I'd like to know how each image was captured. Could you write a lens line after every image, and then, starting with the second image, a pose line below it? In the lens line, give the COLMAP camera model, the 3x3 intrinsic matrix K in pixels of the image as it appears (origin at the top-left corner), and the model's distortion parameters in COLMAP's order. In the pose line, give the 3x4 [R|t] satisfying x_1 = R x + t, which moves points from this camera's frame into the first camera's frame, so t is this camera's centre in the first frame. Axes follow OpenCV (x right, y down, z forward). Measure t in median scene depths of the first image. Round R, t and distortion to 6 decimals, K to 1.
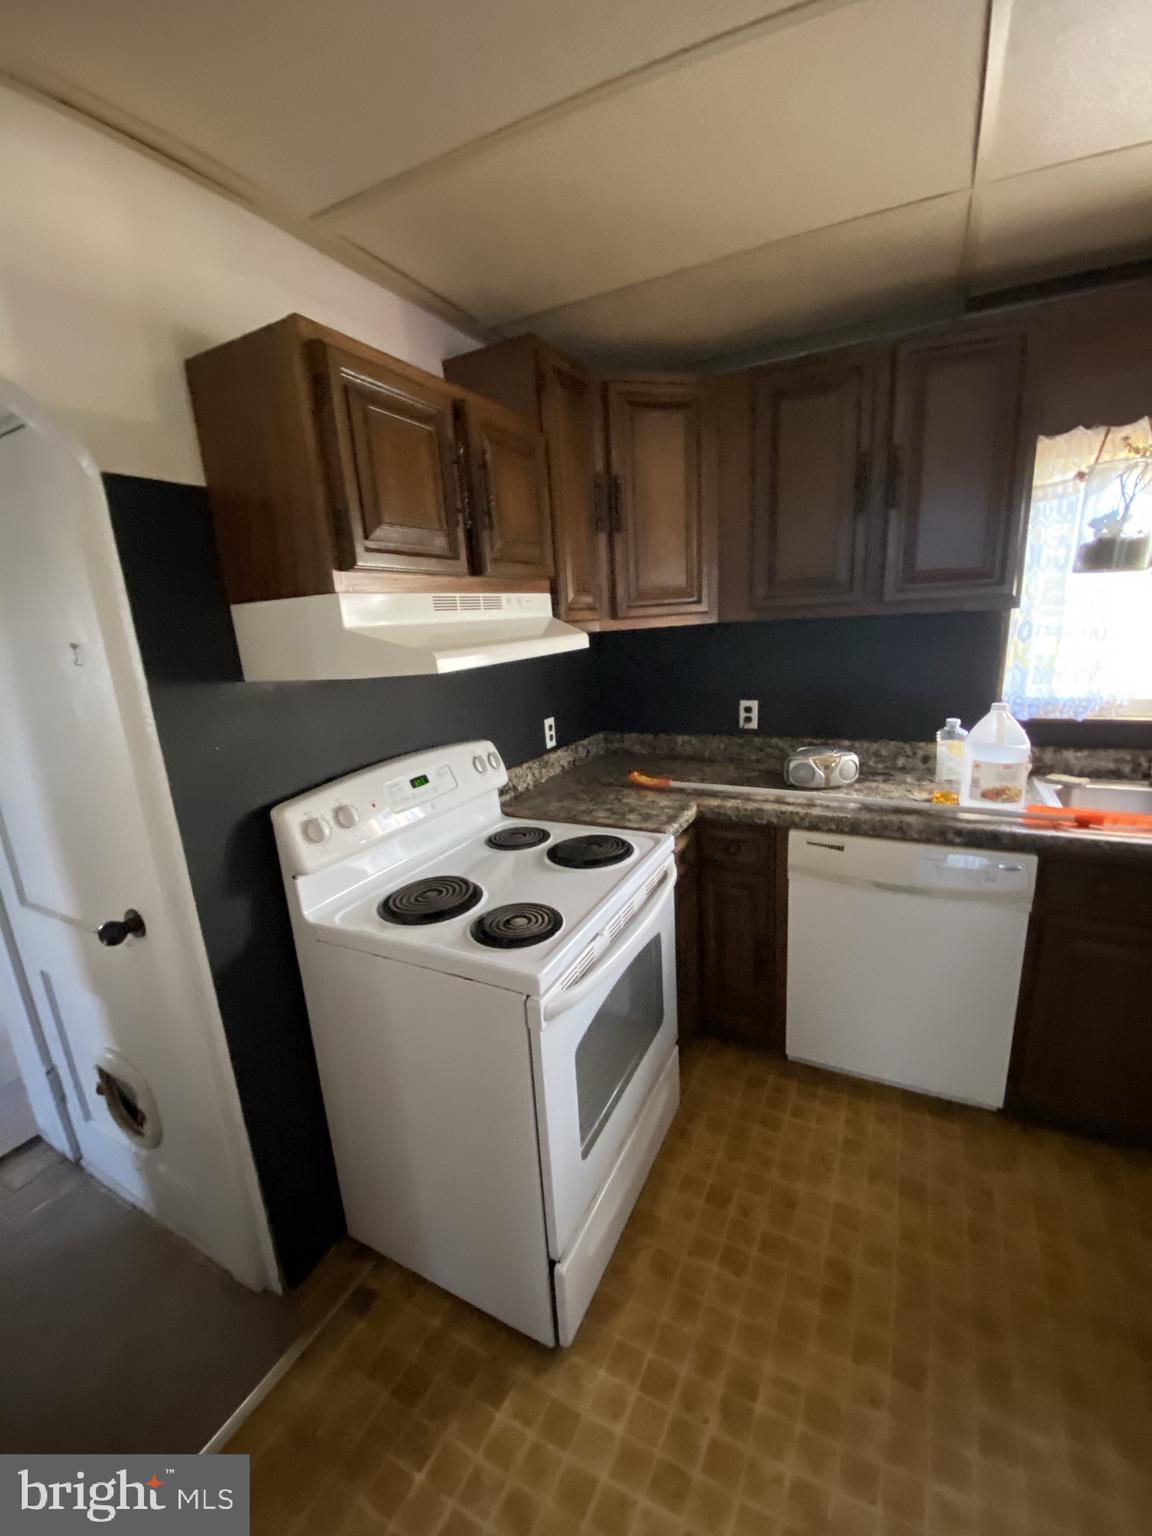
lens RADIAL K [[619.6, 0, 577.1], [0, 619.6, 778.5], [0, 0, 1]] dist [0.027528, -0.025926]
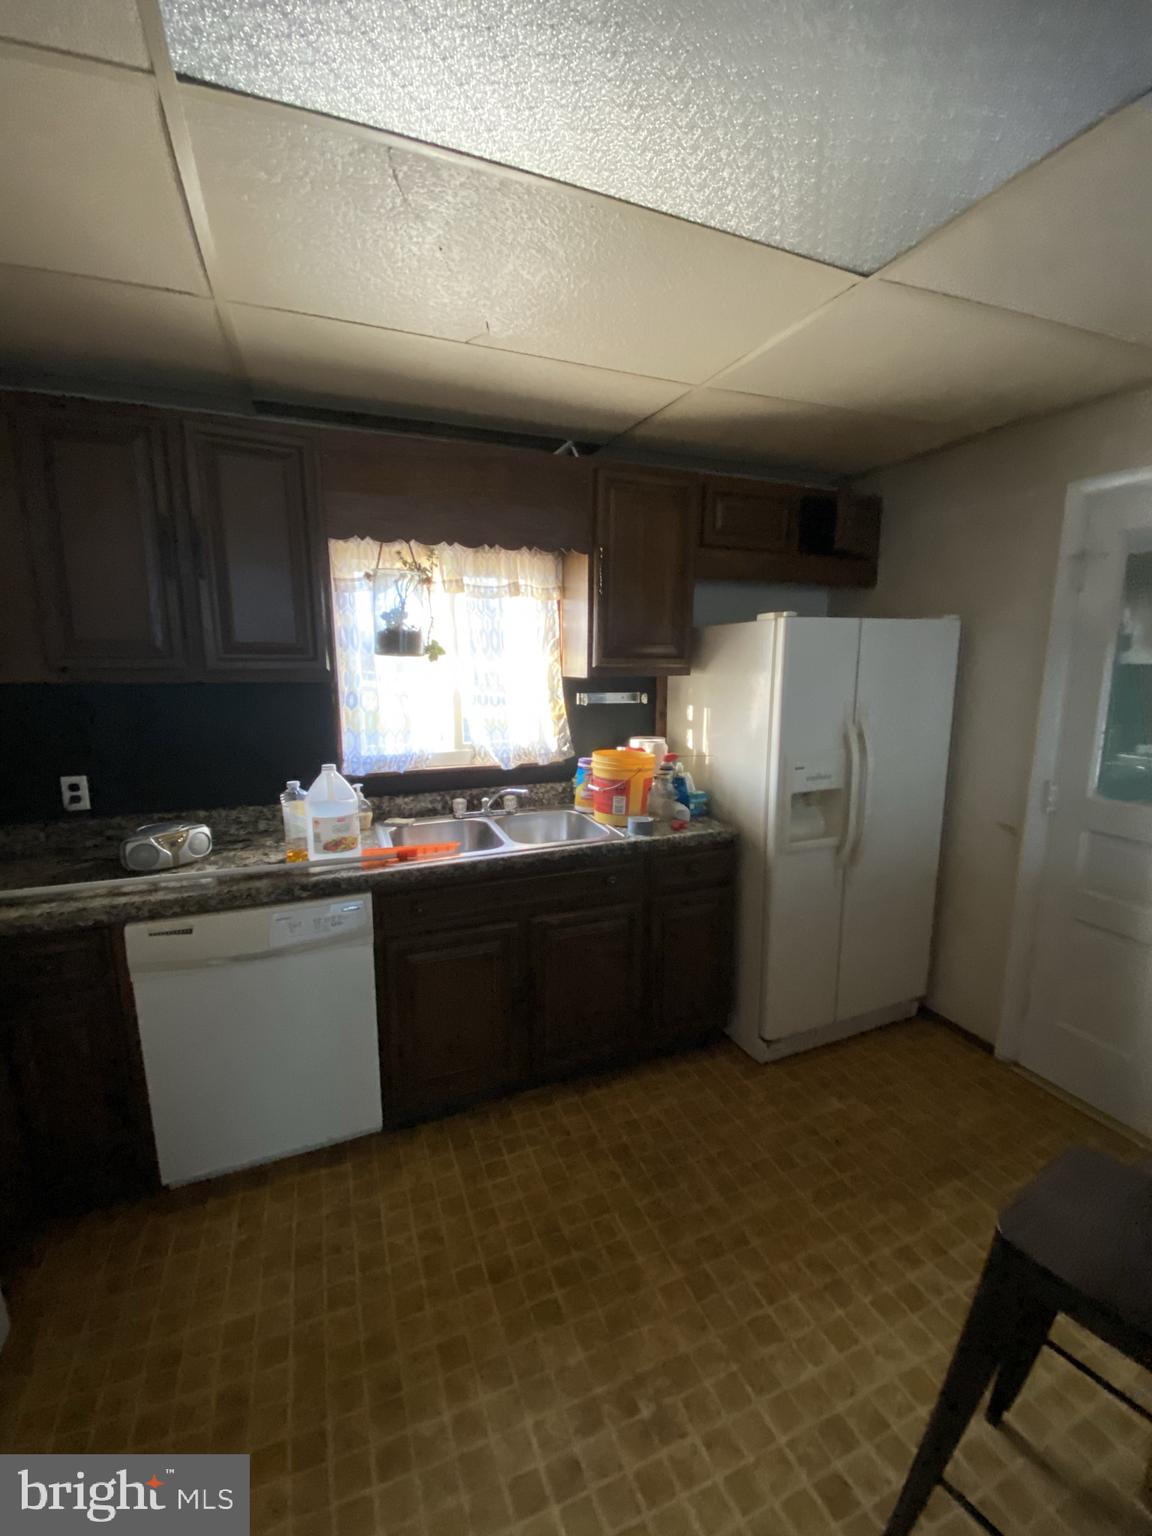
lens RADIAL K [[619.6, 0, 577.1], [0, 619.6, 778.5], [0, 0, 1]] dist [0.027528, -0.025926]
pose [[0.640214, -0.084485, 0.763537, 0.100169], [0.155734, 0.987569, -0.021307, -0.001533], [-0.752245, 0.132549, 0.645413, -0.051906]]
